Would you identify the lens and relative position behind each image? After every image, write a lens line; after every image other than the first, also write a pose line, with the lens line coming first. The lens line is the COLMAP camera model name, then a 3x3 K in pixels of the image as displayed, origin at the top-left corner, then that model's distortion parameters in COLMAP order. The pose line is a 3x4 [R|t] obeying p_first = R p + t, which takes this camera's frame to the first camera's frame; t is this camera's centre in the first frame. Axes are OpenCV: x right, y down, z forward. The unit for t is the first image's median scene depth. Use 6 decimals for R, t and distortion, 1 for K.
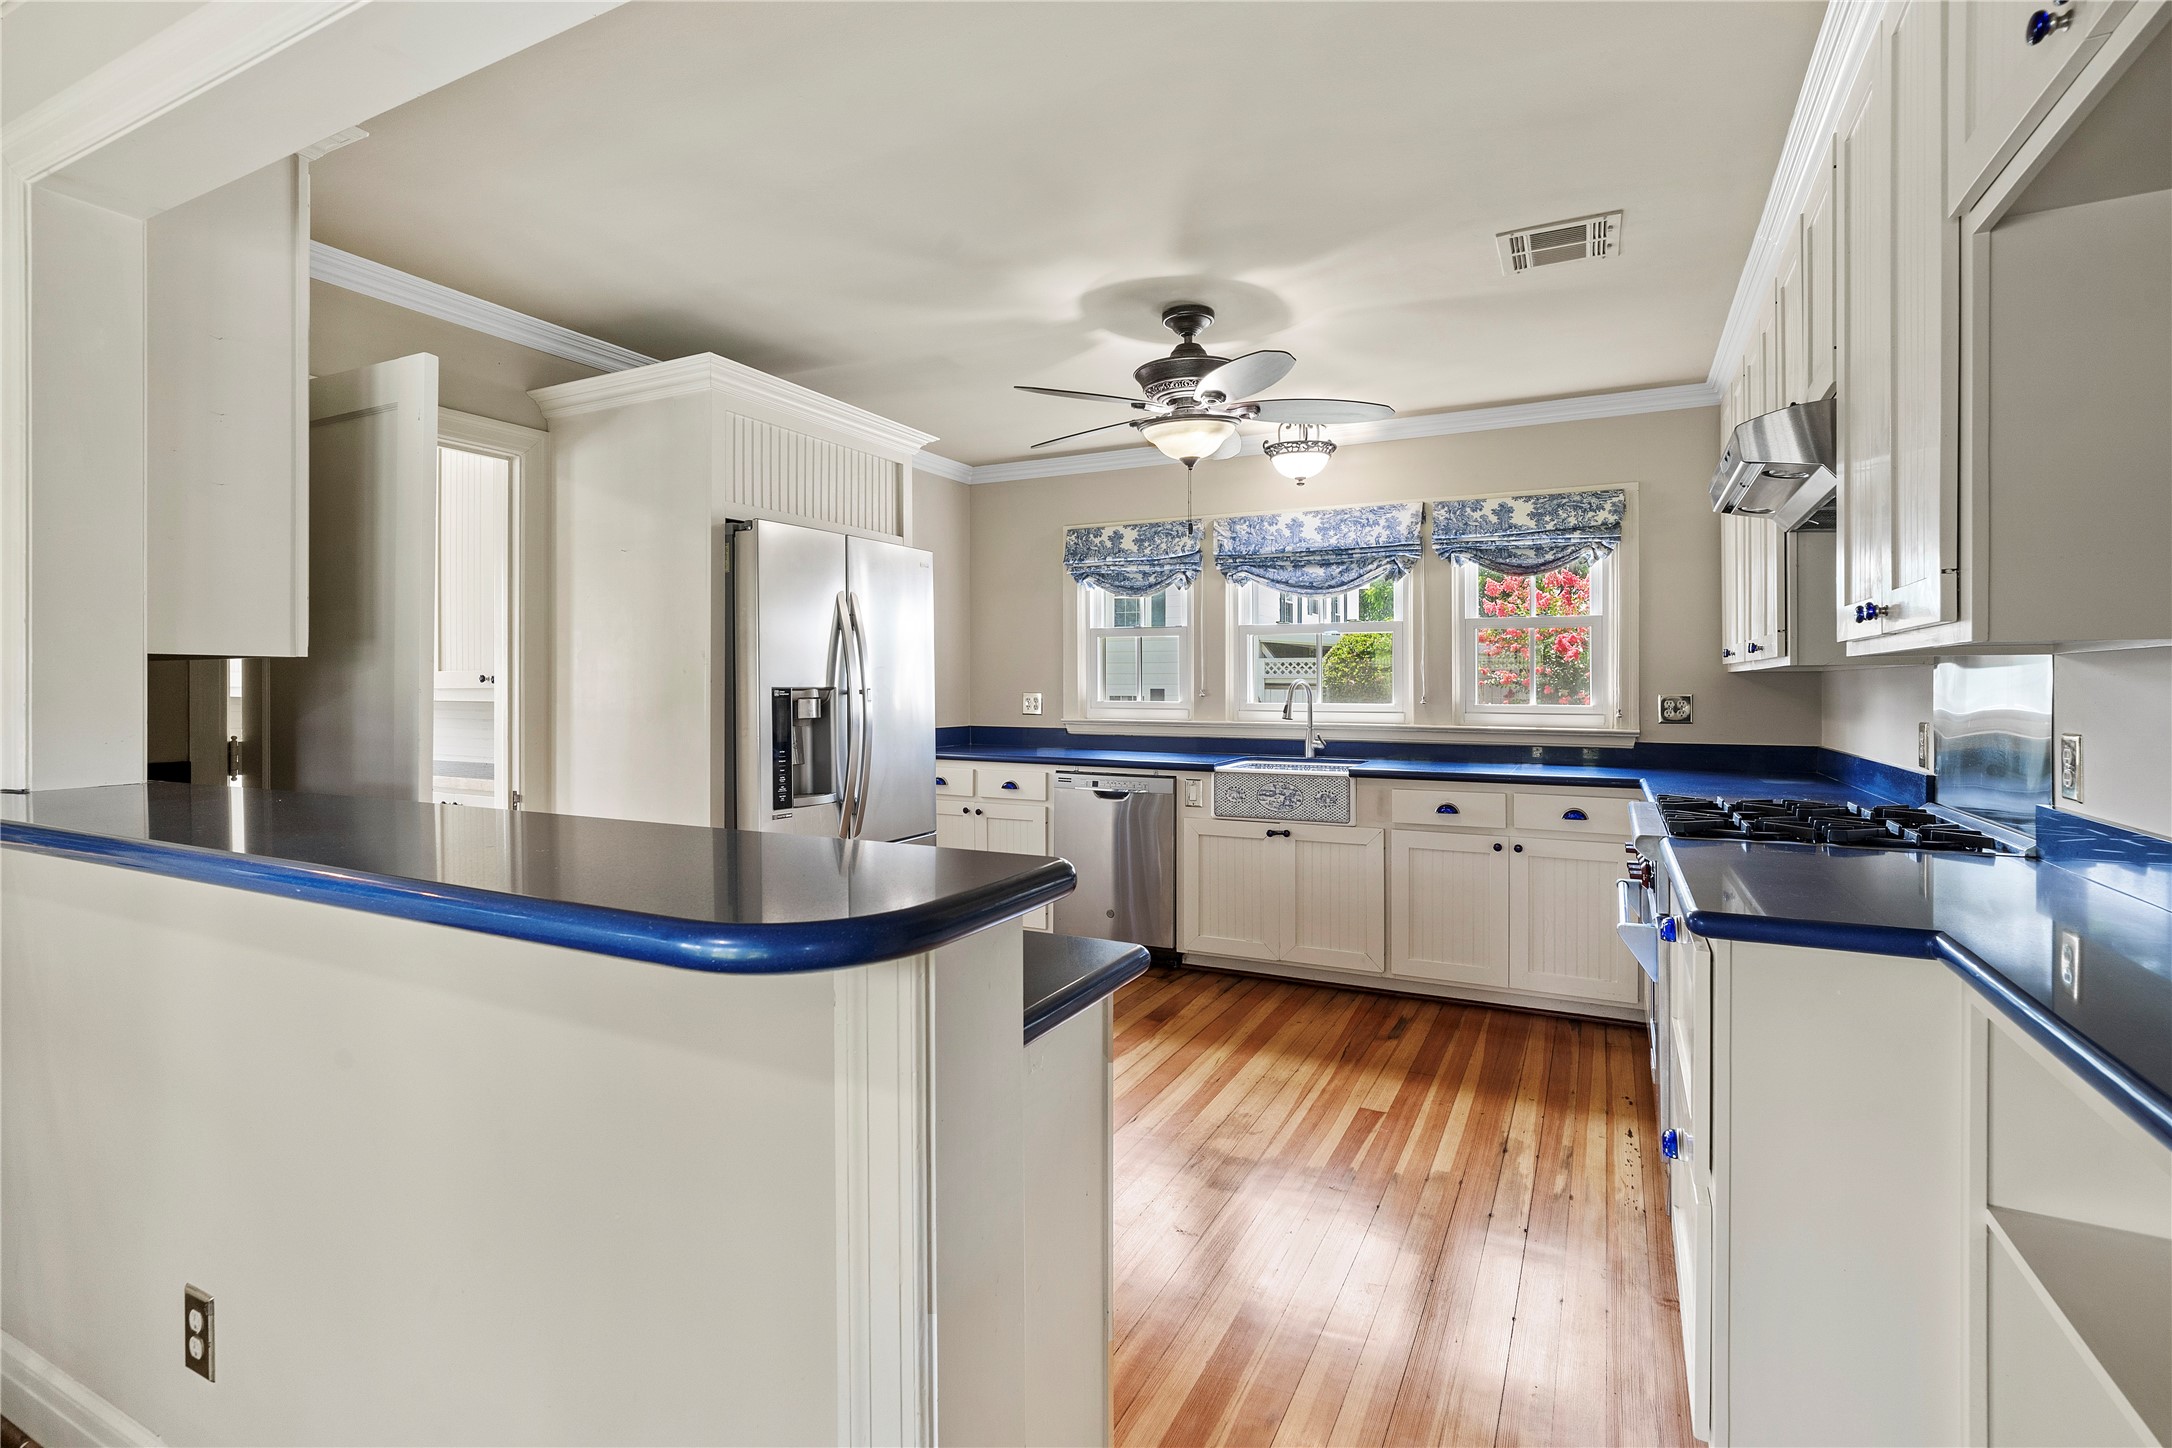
lens RADIAL K [[1029.4, 0, 1075.2], [0, 1029.4, 683.4], [0, 0, 1]] dist [-0.000820, -0.000233]
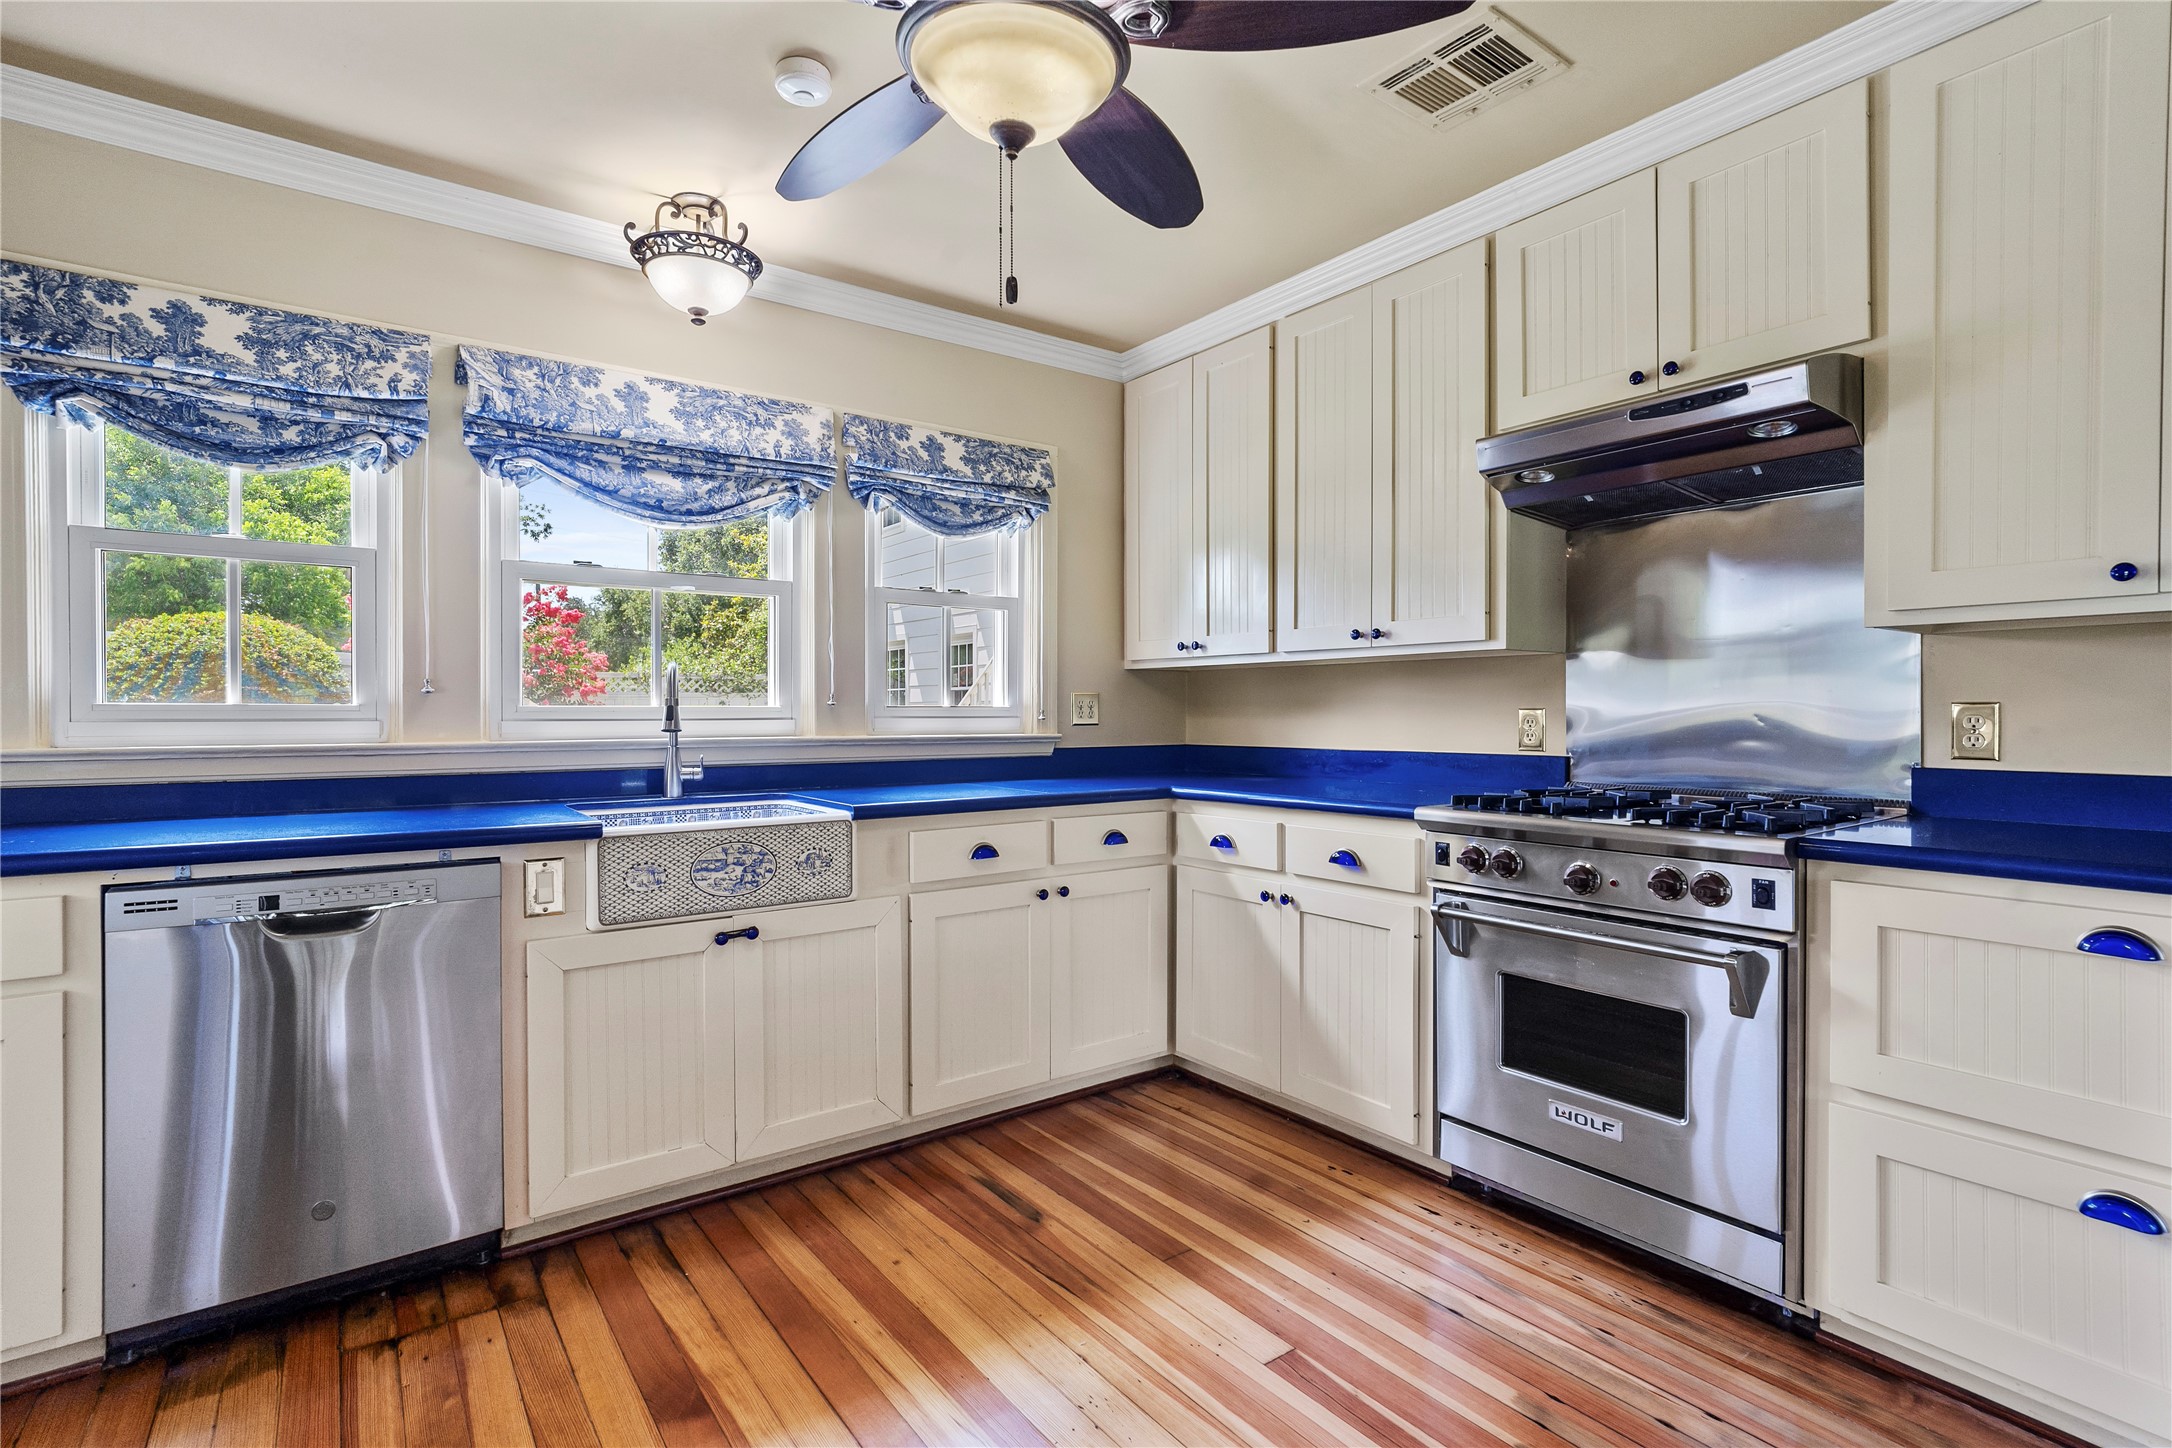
lens RADIAL K [[1015.1, 0, 1080.7], [0, 1015.1, 716.1], [0, 0, 1]] dist [-0.022015, 0.010341]
pose [[0.447914, -0.005481, 0.894060, -0.203906], [-0.000249, 0.999980, 0.006255, 0.024830], [-0.894077, -0.003024, 0.447904, 0.593097]]
